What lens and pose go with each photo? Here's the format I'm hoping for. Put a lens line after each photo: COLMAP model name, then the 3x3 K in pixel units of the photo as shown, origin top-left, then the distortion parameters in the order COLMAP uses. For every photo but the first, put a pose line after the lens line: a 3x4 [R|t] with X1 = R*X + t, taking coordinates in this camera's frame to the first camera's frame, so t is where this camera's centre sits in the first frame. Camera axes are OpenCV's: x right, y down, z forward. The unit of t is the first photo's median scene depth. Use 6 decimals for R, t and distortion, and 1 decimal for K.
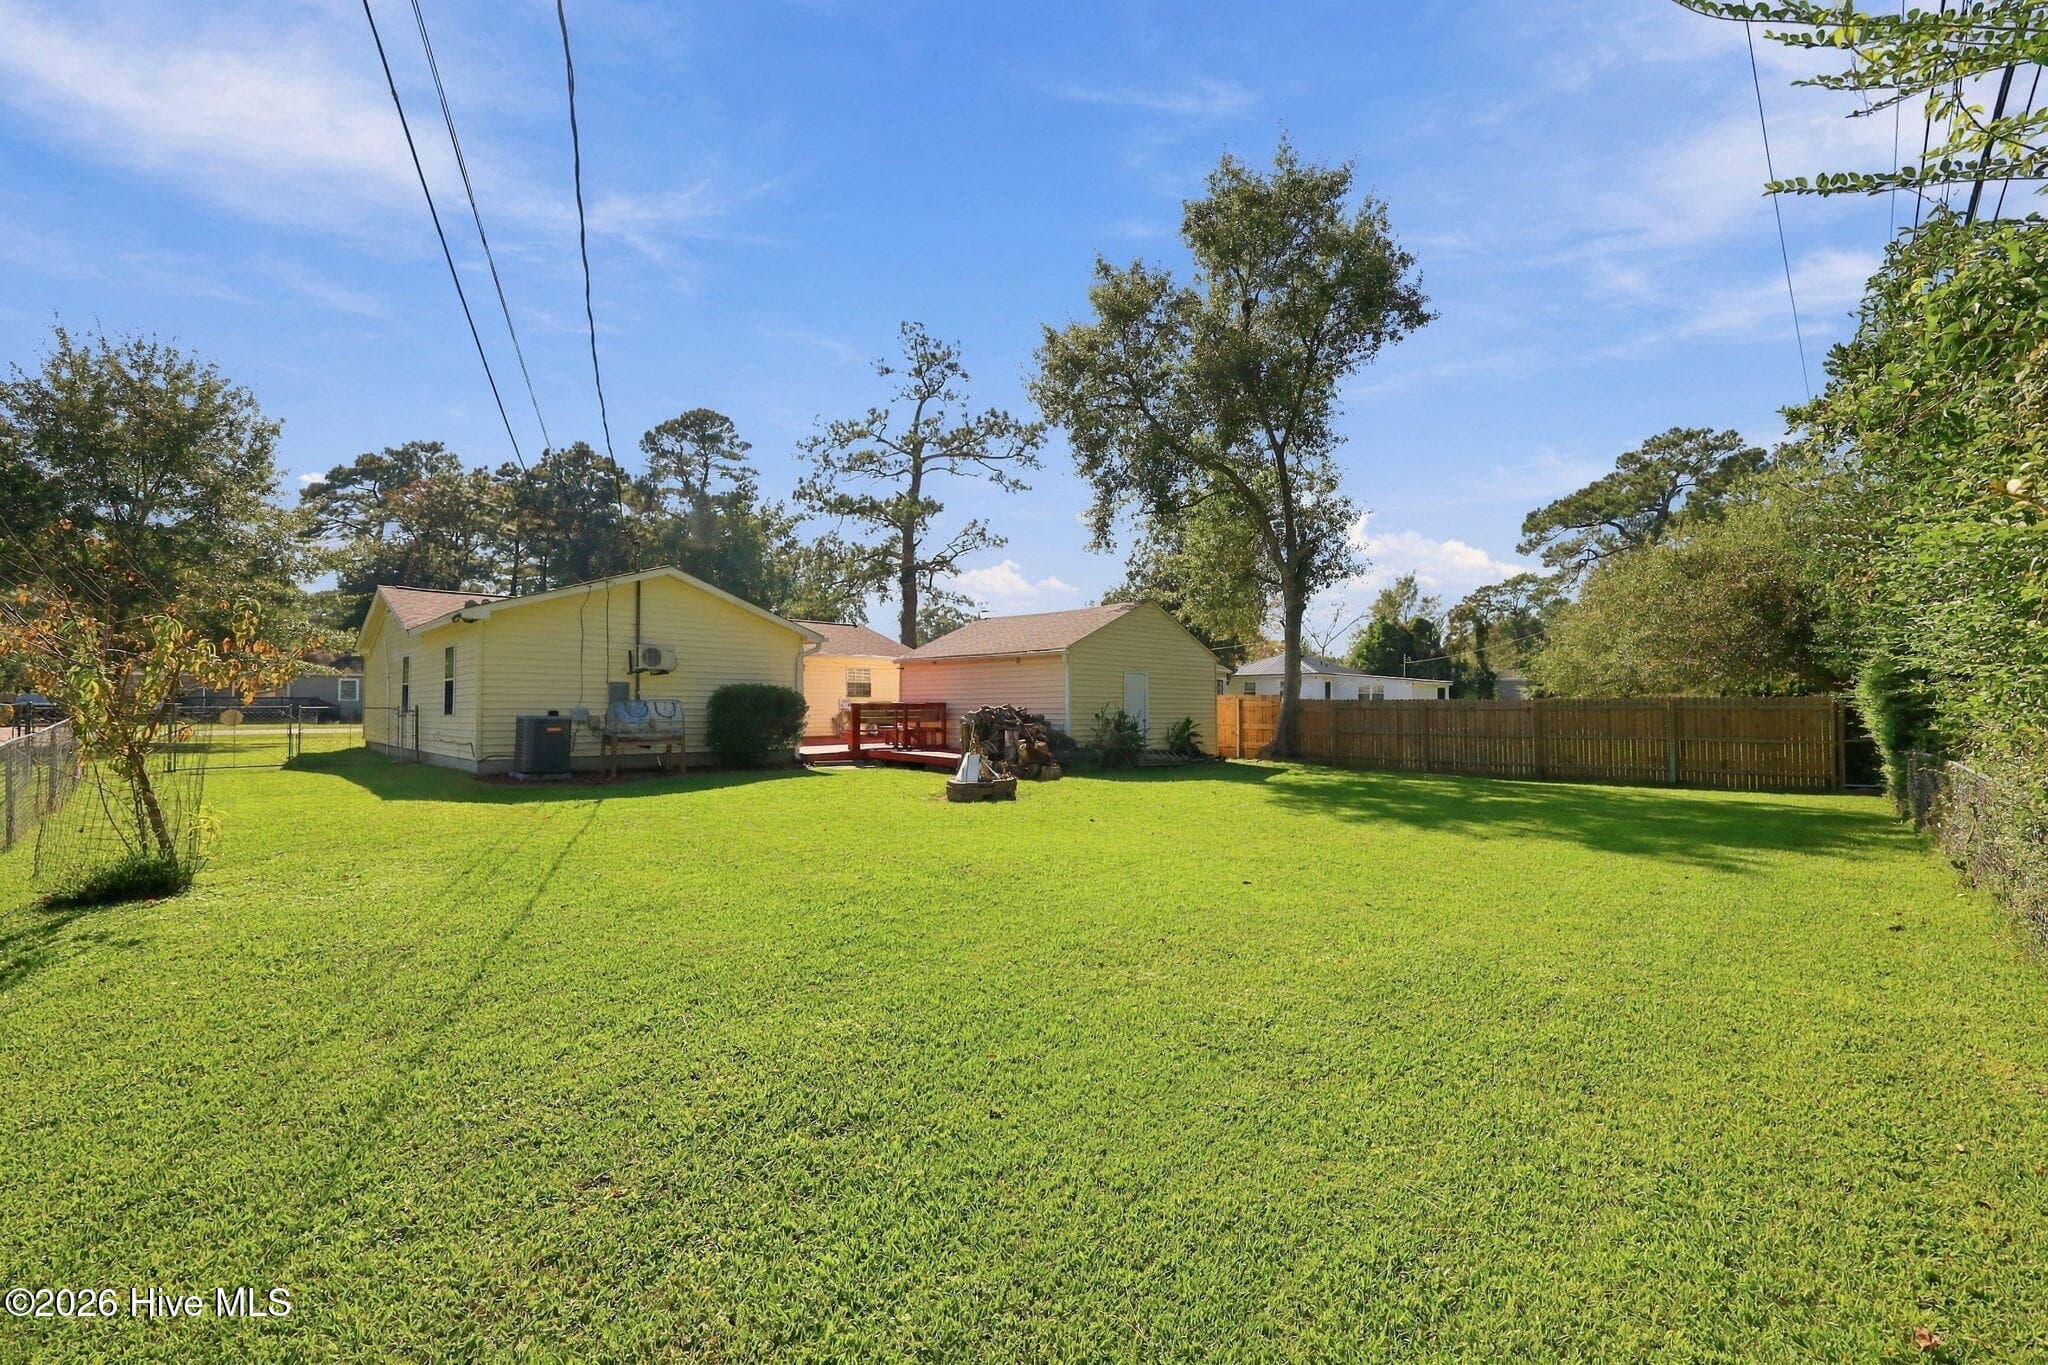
lens RADIAL K [[840.3, 0, 1024.0], [0, 840.3, 682.5], [0, 0, 1]] dist [-0.001878, -0.000154]
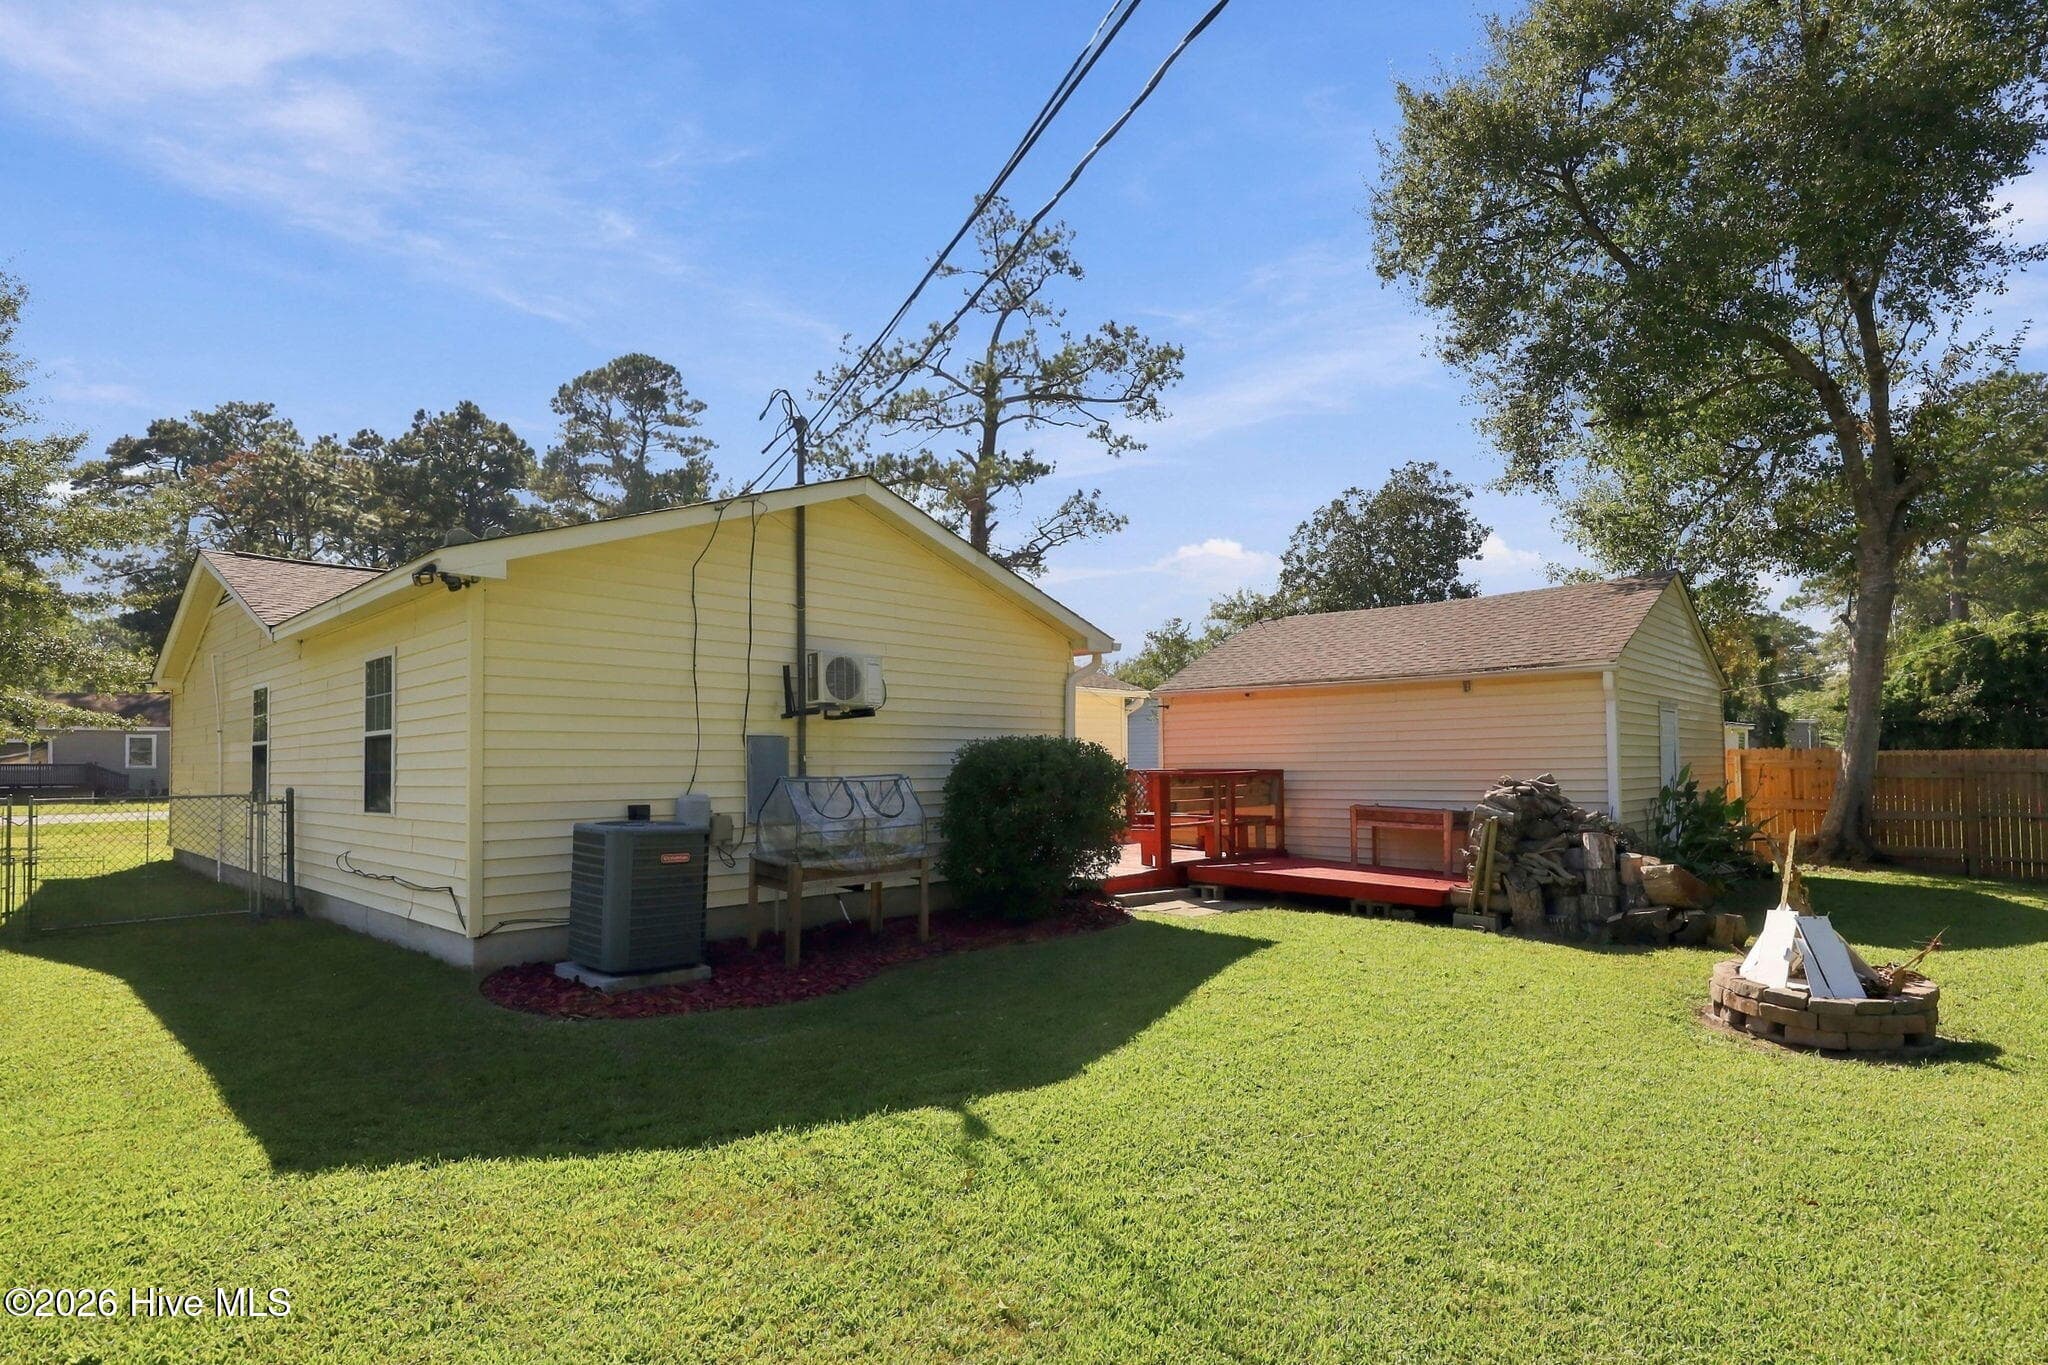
lens RADIAL K [[1055.7, 0, 1018.0], [0, 1055.7, 724.4], [0, 0, 1]] dist [-0.001594, -0.000795]
pose [[0.999805, -0.009521, 0.017325, -0.122198], [0.009645, 0.999928, -0.007122, -0.000473], [-0.017256, 0.007288, 0.999825, 0.150462]]
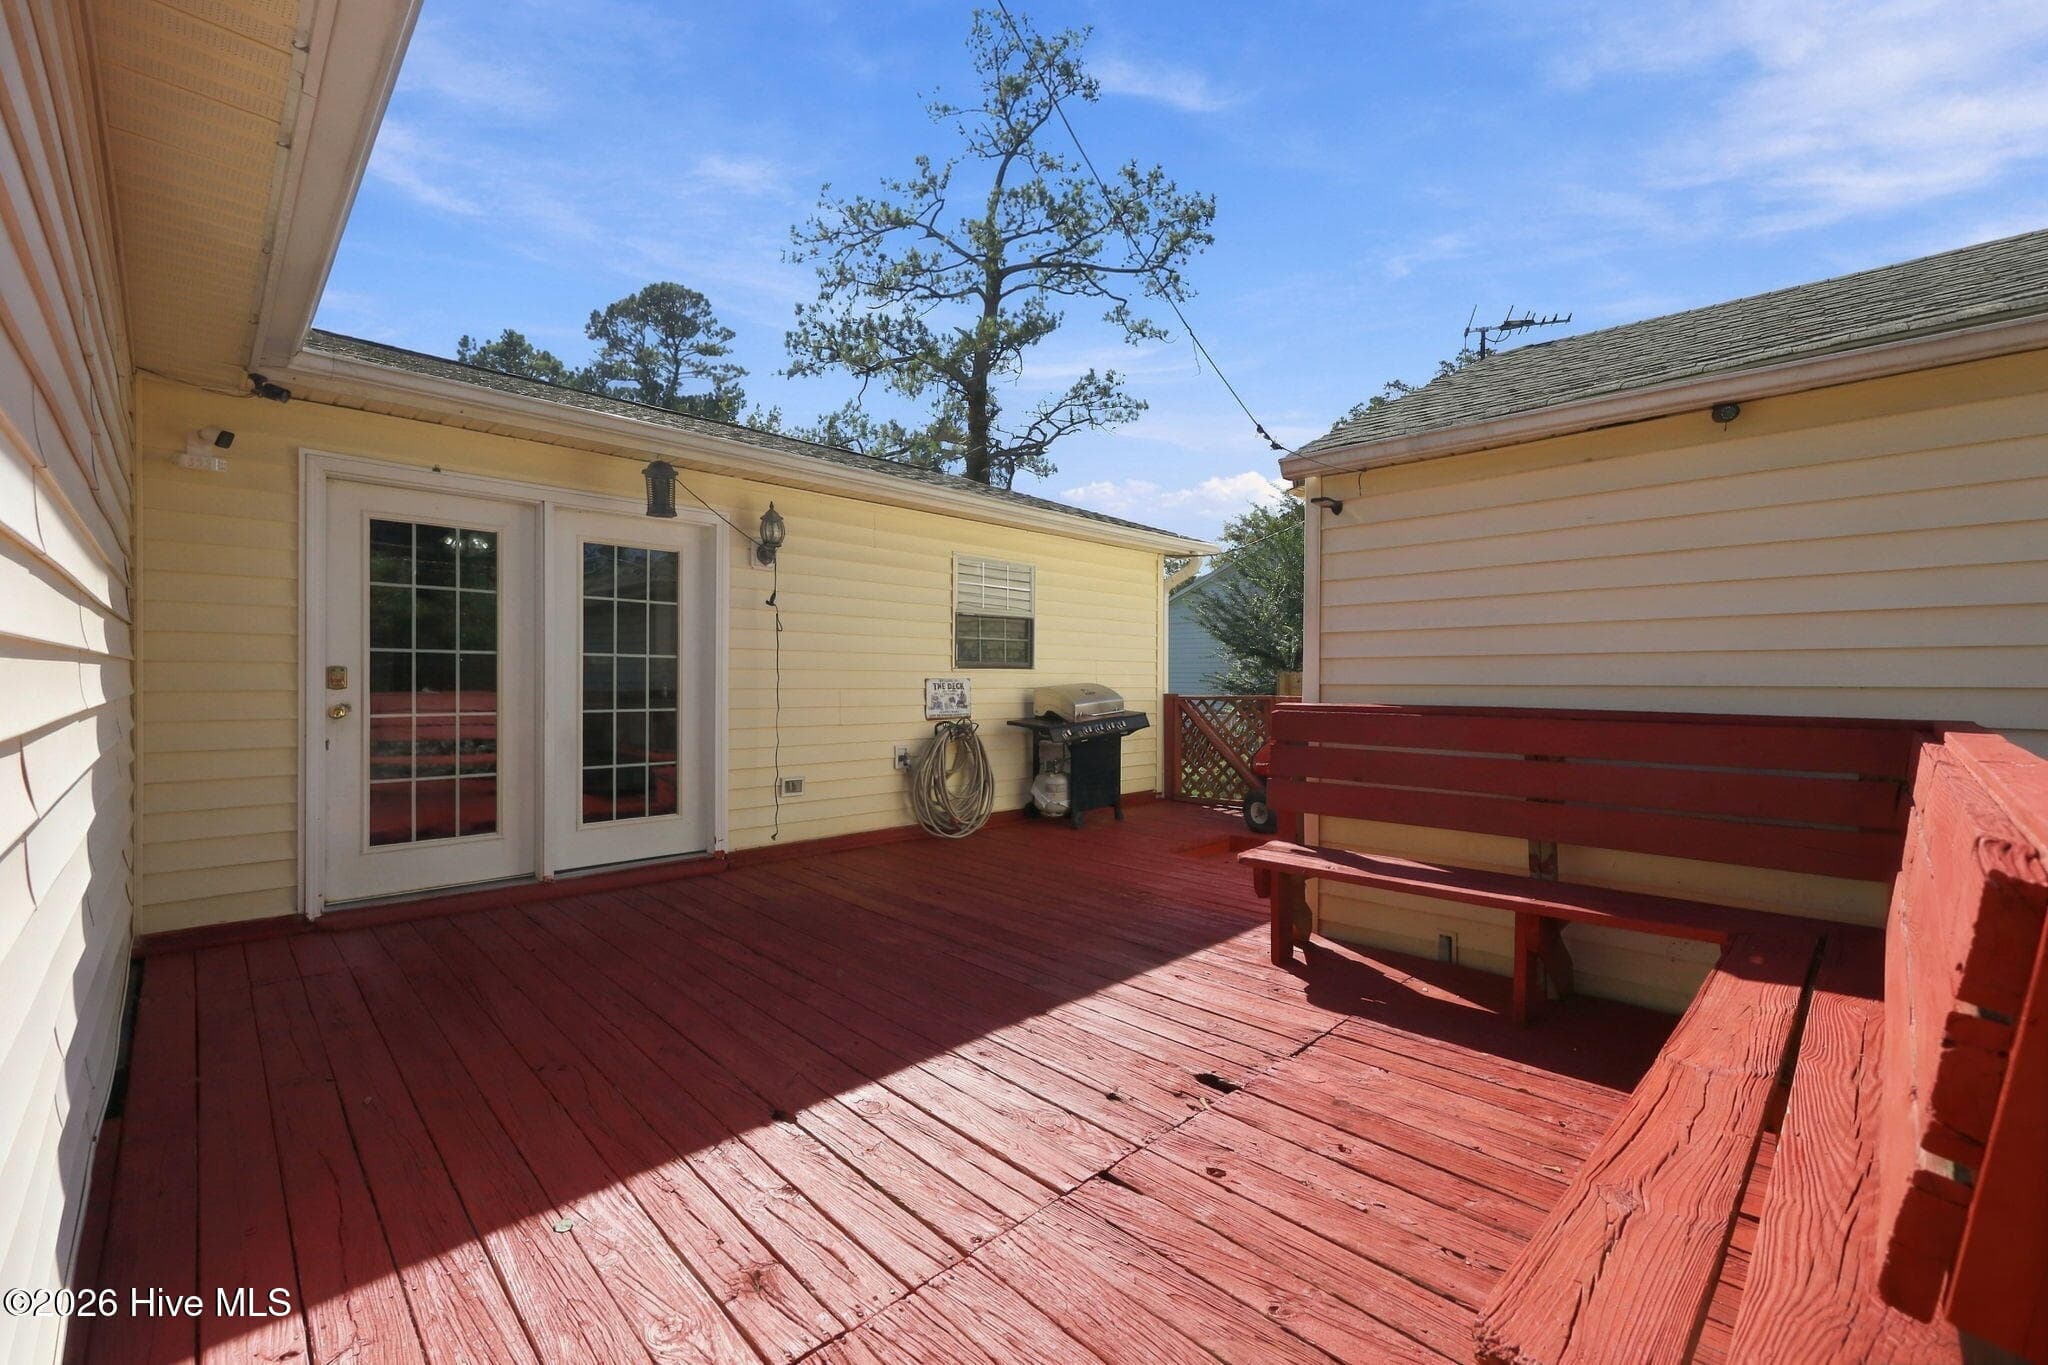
lens RADIAL K [[840.3, 0, 1024.0], [0, 840.3, 682.5], [0, 0, 1]] dist [-0.001878, -0.000154]
pose [[0.999968, -0.000445, -0.008046, -0.100023], [0.000700, 0.999498, 0.031674, 0.006870], [0.008027, -0.031679, 0.999466, 0.393776]]
